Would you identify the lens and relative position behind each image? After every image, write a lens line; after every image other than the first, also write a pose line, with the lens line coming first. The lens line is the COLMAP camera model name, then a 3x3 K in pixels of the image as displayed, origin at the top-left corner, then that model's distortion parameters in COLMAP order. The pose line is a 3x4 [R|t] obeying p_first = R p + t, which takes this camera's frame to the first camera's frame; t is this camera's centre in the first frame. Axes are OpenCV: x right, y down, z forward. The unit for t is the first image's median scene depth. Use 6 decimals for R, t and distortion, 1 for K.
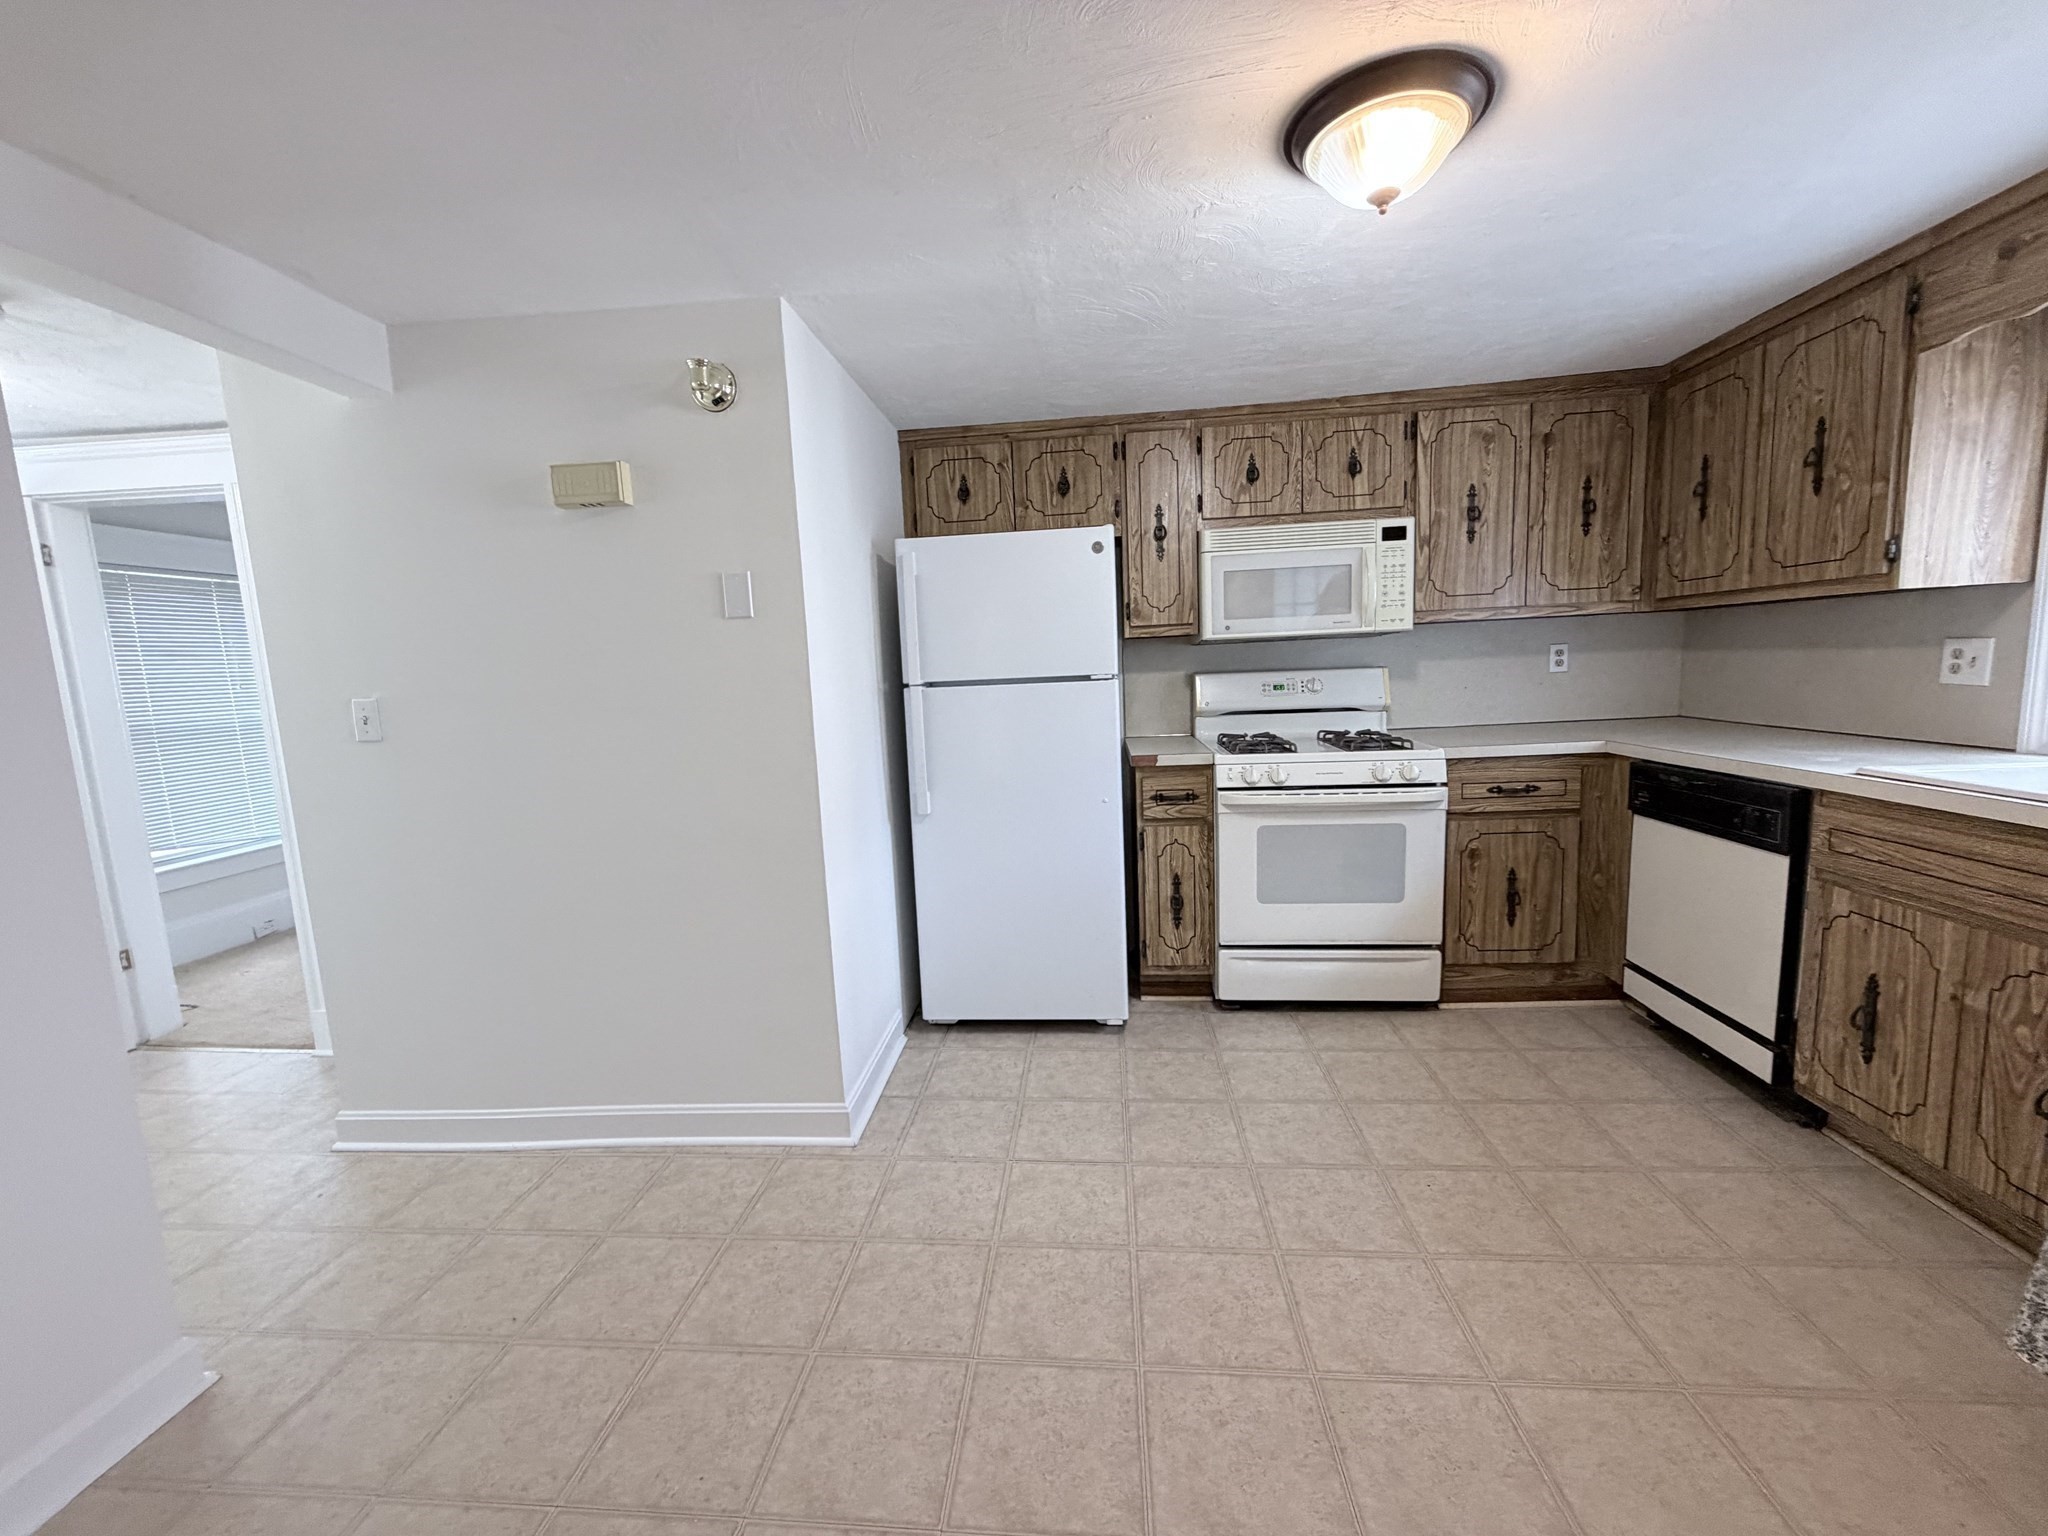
lens RADIAL K [[817.4, 0, 1019.4], [0, 817.4, 765.4], [0, 0, 1]] dist [-0.000984, 0.000686]
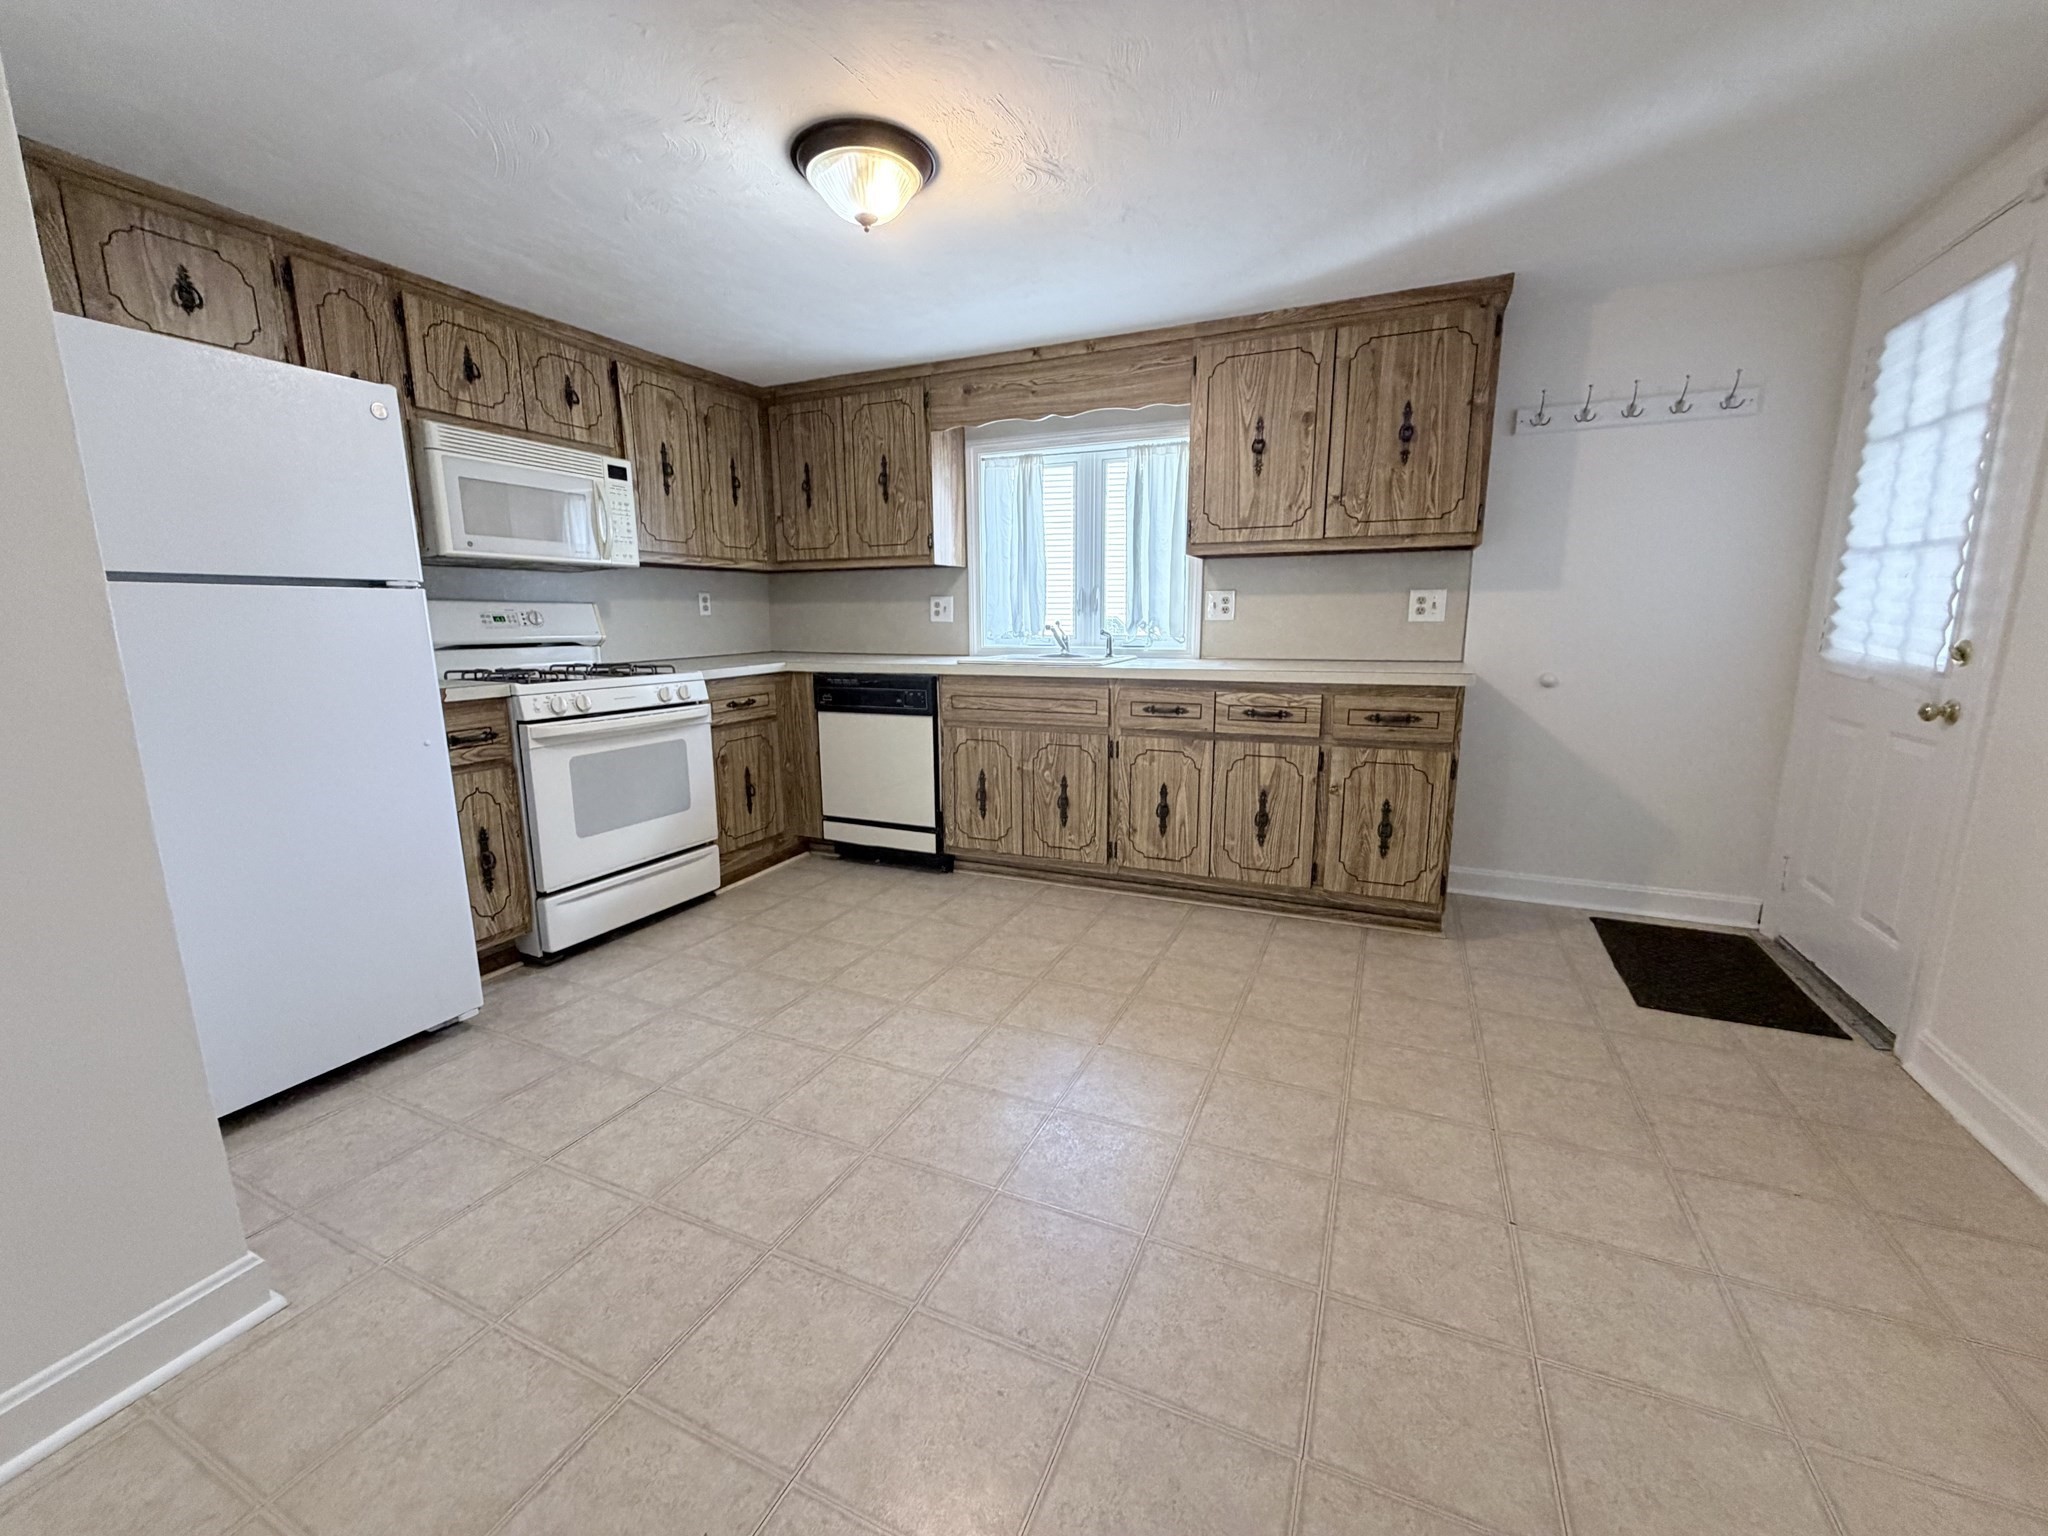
lens RADIAL K [[817.4, 0, 1019.4], [0, 817.4, 765.4], [0, 0, 1]] dist [-0.000984, 0.000686]
pose [[0.326042, -0.127593, 0.936705, -0.433407], [0.109686, 0.989264, 0.096574, 0.048872], [-0.938970, 0.071257, 0.336537, 0.189949]]
